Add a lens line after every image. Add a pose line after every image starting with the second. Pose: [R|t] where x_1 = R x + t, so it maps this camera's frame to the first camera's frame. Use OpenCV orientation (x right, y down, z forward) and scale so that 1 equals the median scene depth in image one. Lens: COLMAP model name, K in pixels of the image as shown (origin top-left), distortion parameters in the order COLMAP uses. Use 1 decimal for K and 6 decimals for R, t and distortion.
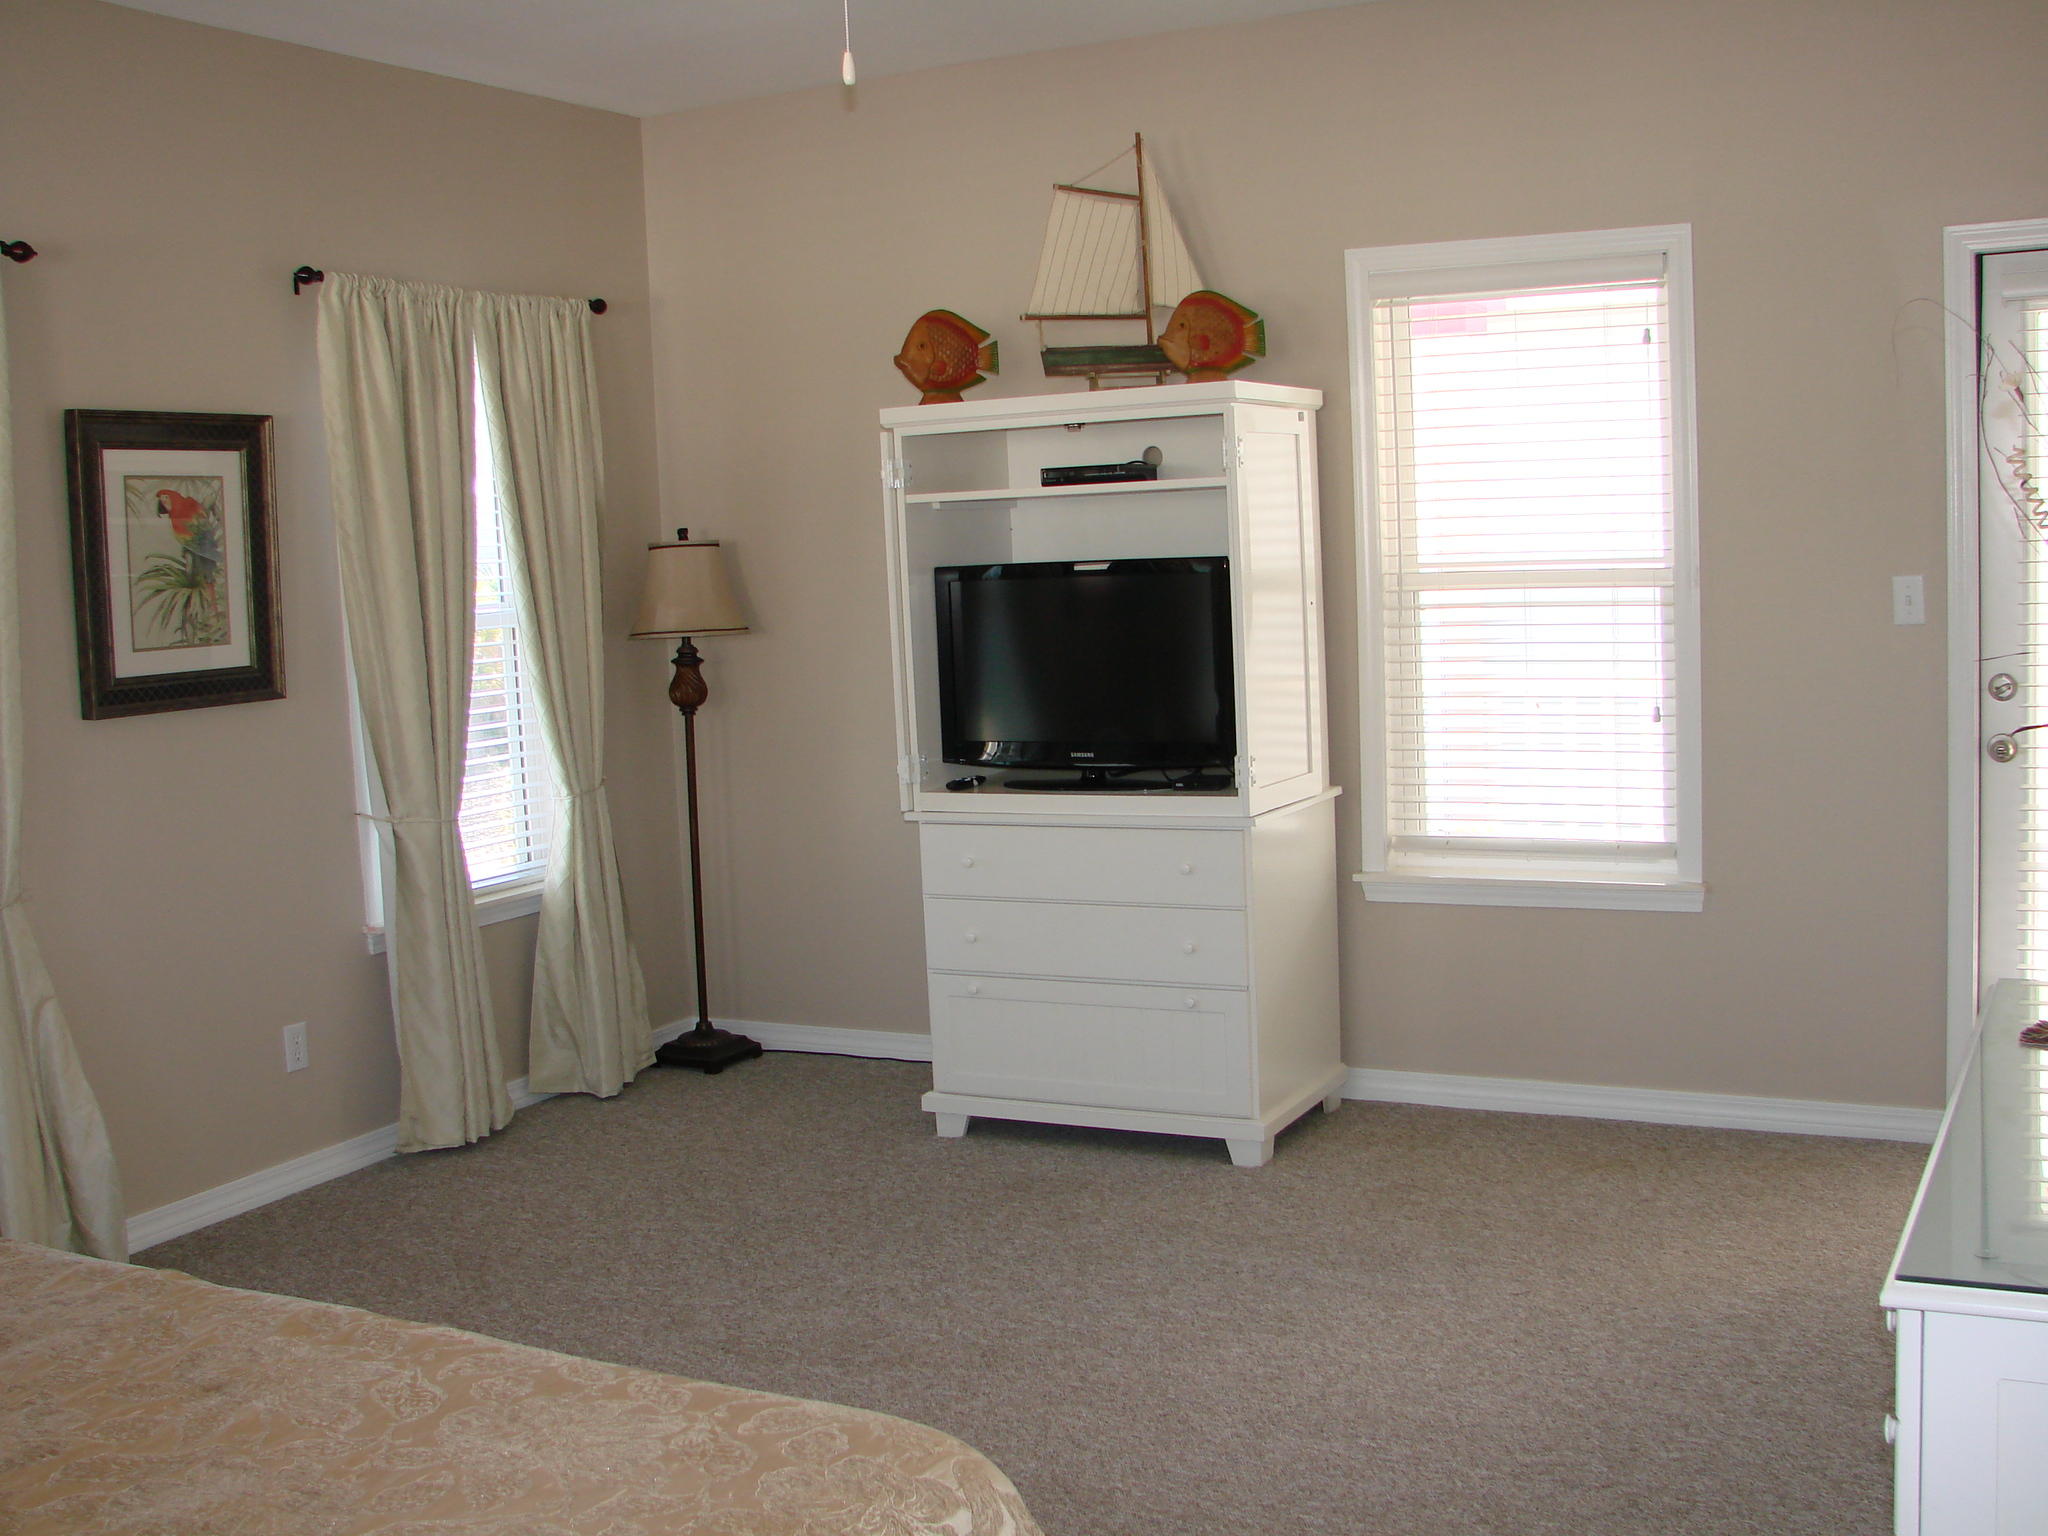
lens RADIAL K [[2202.5, 0, 1035.0], [0, 2202.5, 760.7], [0, 0, 1]] dist [-0.214023, 0.268855]
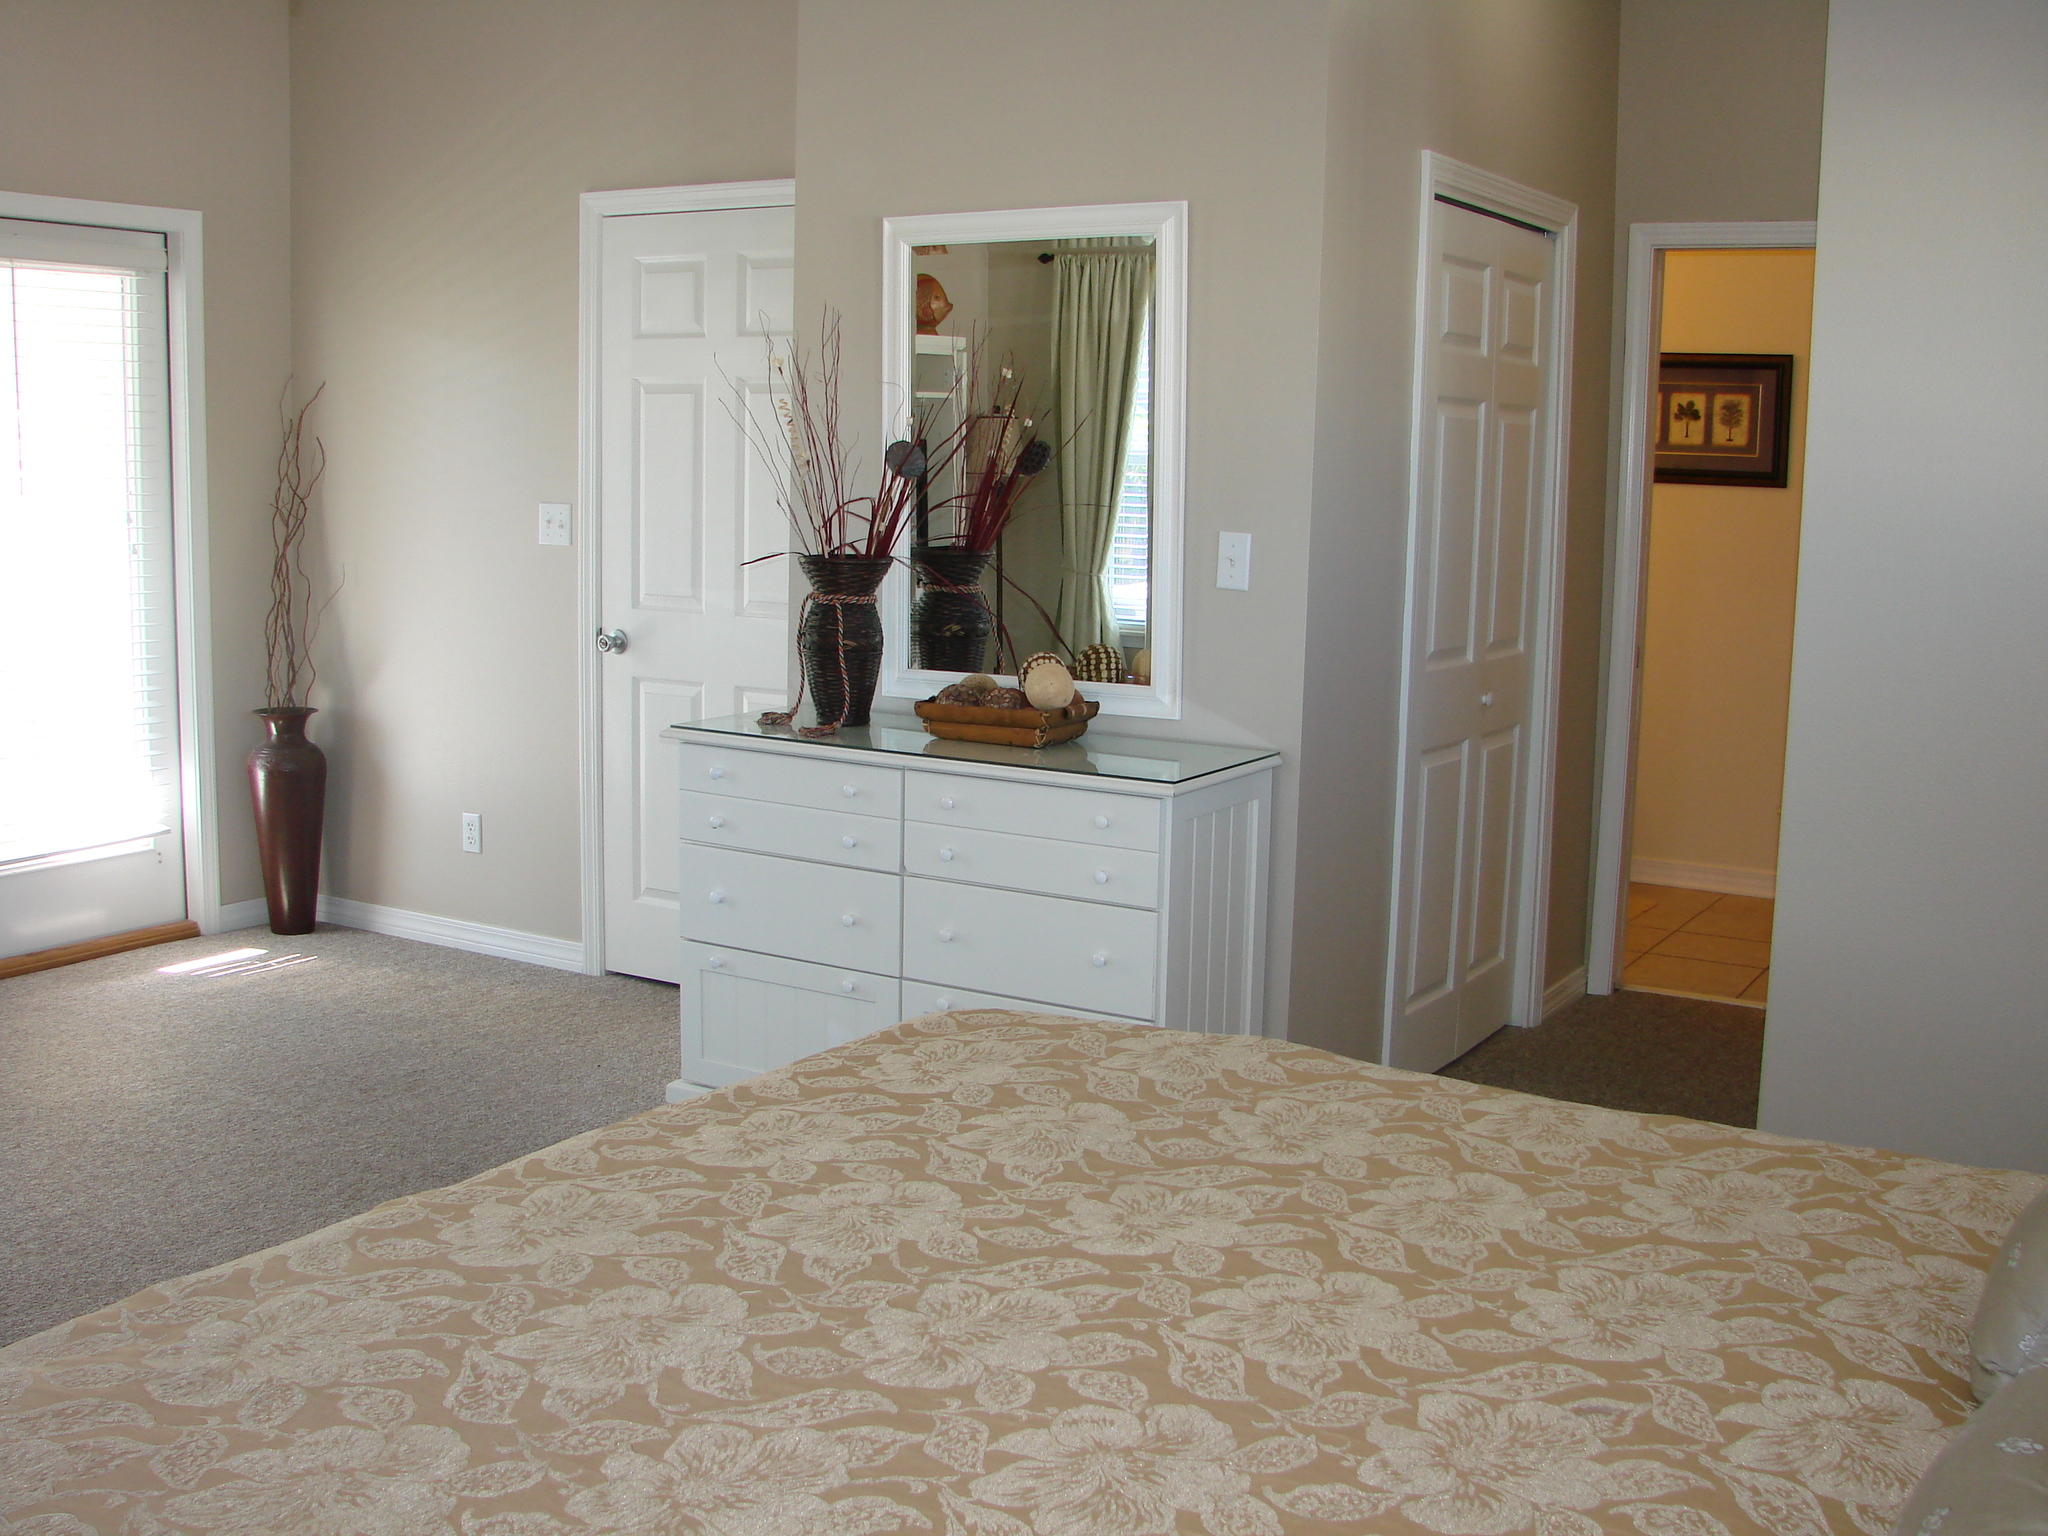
lens RADIAL K [[2202.5, 0, 1035.0], [0, 2202.5, 760.7], [0, 0, 1]] dist [-0.214023, 0.268855]
pose [[0.061334, -0.100936, 0.993001, -0.624099], [0.083043, 0.991940, 0.095699, -0.001359], [-0.994657, 0.076592, 0.069221, 0.326727]]
